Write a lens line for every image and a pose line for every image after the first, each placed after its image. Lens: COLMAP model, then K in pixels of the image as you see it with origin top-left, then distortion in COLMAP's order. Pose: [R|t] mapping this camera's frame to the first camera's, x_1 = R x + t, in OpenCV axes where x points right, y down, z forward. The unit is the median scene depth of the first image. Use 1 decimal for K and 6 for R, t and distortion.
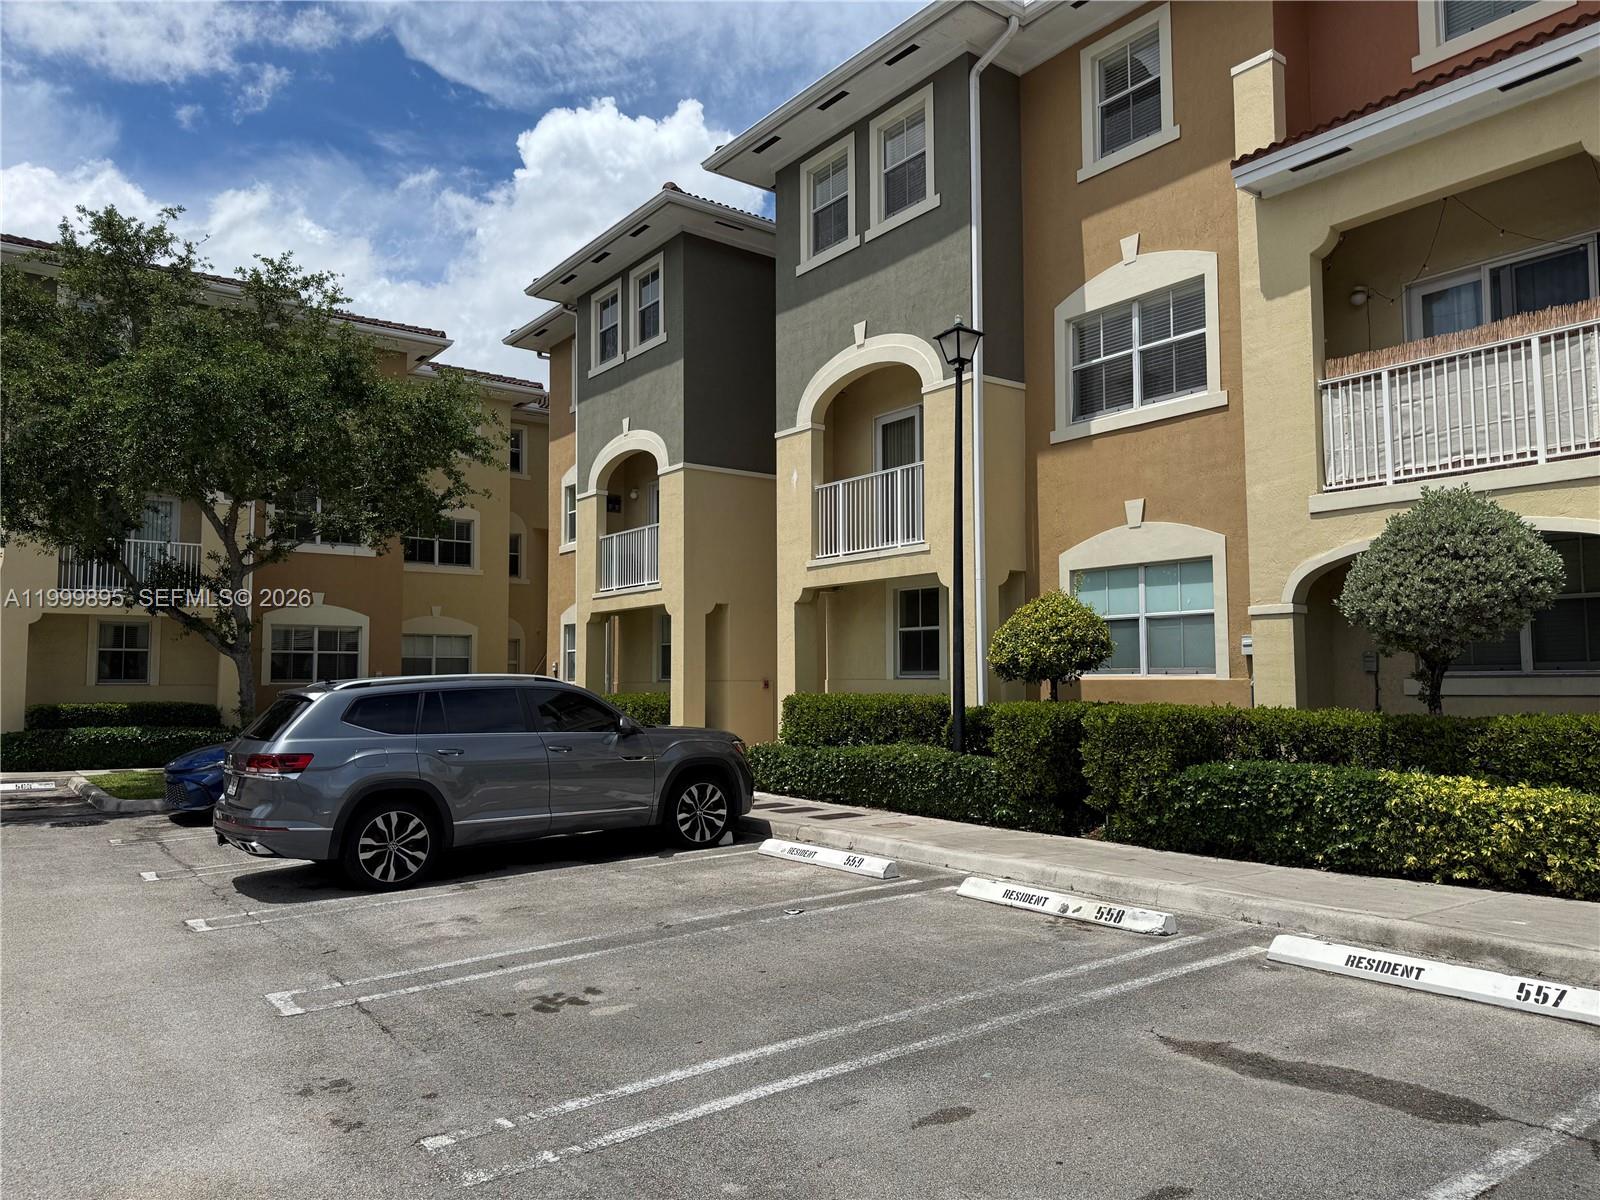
lens RADIAL K [[1120.9, 0, 800.0], [0, 1120.9, 600.0], [0, 0, 1]] dist [0.003892, -0.004128]
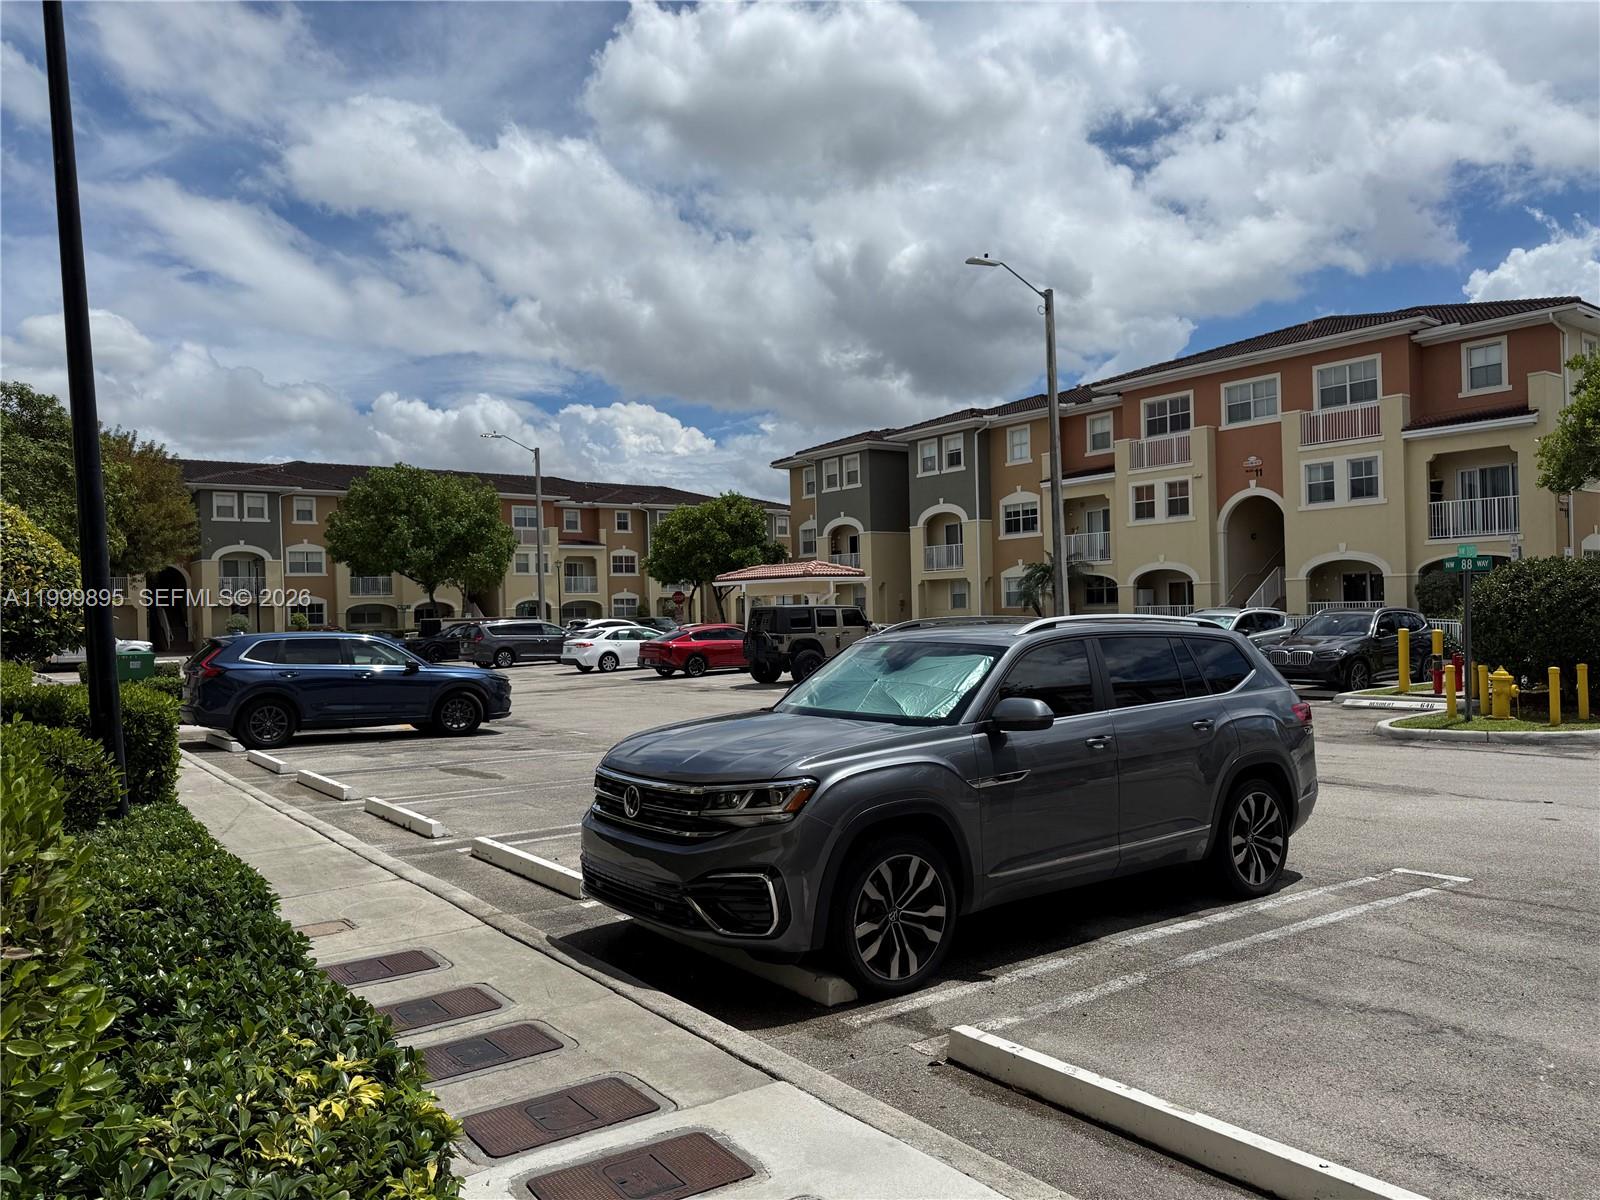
lens RADIAL K [[1120.9, 0, 800.0], [0, 1120.9, 600.0], [0, 0, 1]] dist [0.003892, -0.004128]
pose [[0.999827, -0.016217, 0.009138, -0.577133], [0.015627, 0.997998, 0.061288, -0.243890], [-0.010114, -0.061134, 0.998078, -3.351063]]
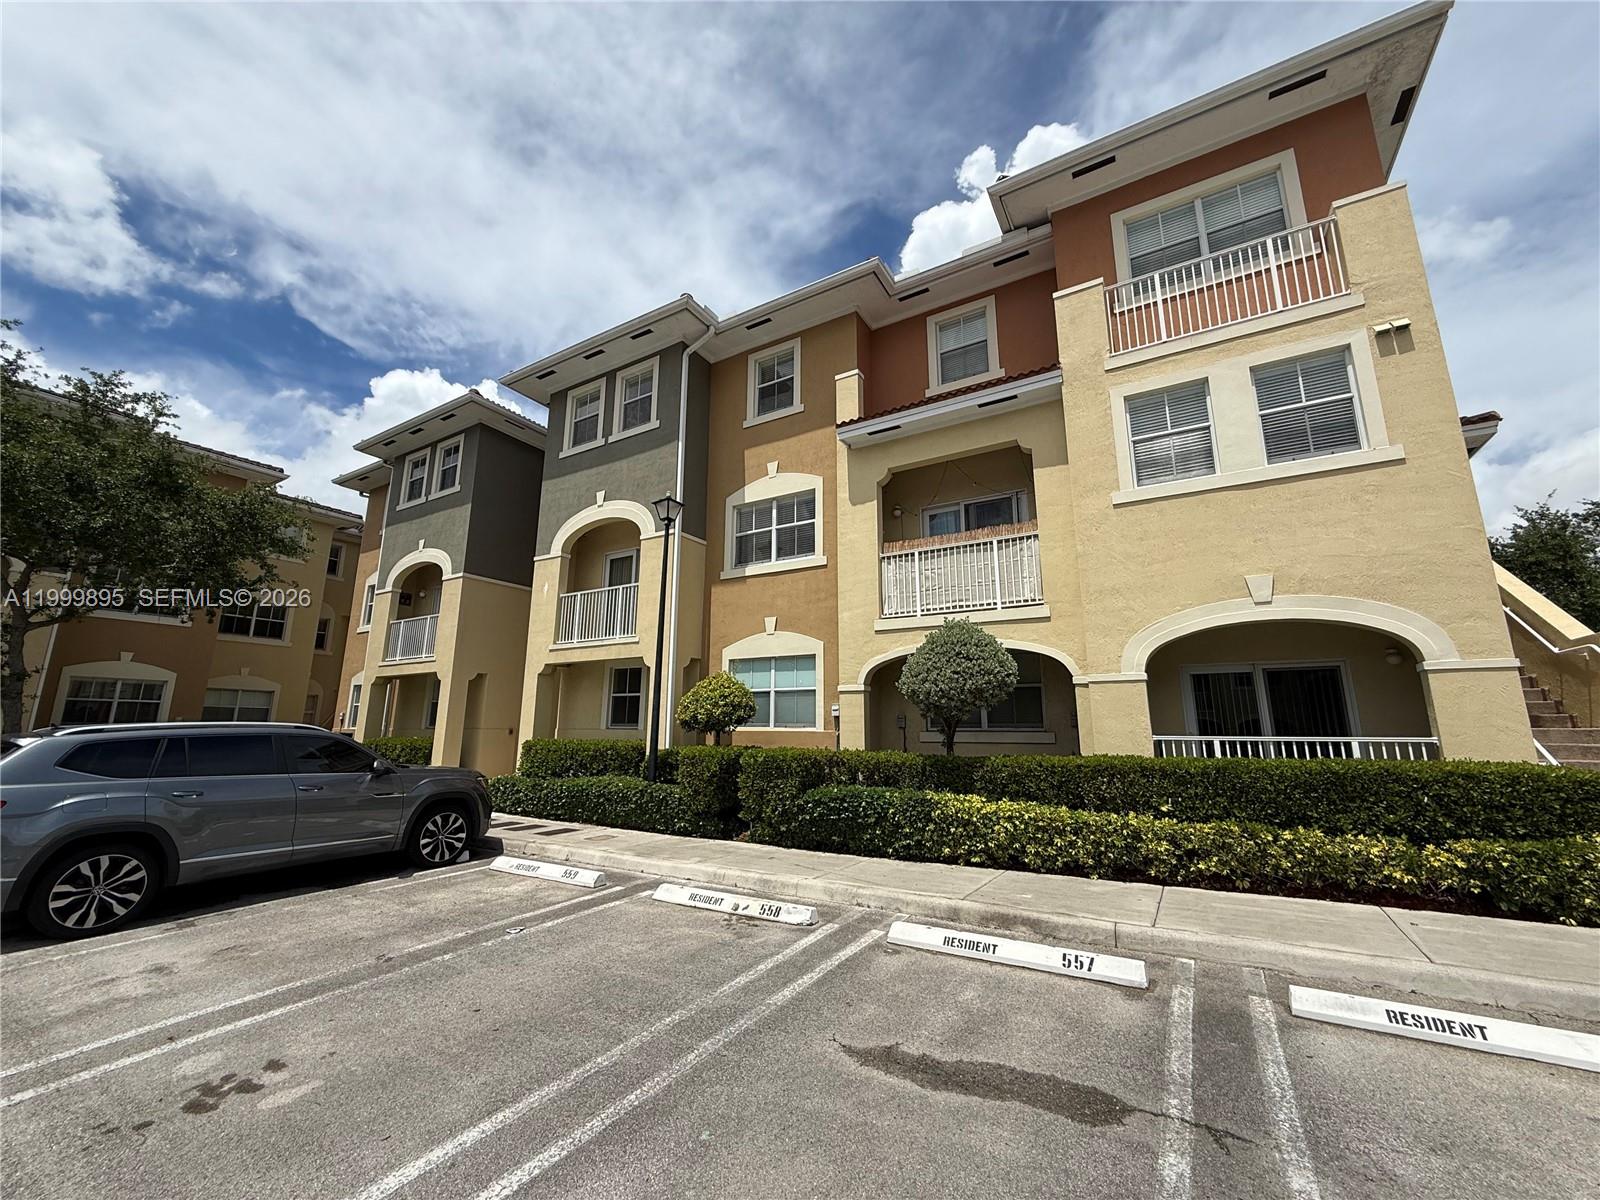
lens RADIAL K [[636.8, 0, 798.4], [0, 636.8, 596.3], [0, 0, 1]] dist [0.000488, 0.000054]
pose [[0.926926, 0.085787, 0.365306, -0.003085], [-0.036582, 0.989538, -0.139556, 0.008770], [-0.373456, 0.115994, 0.920367, 0.170192]]
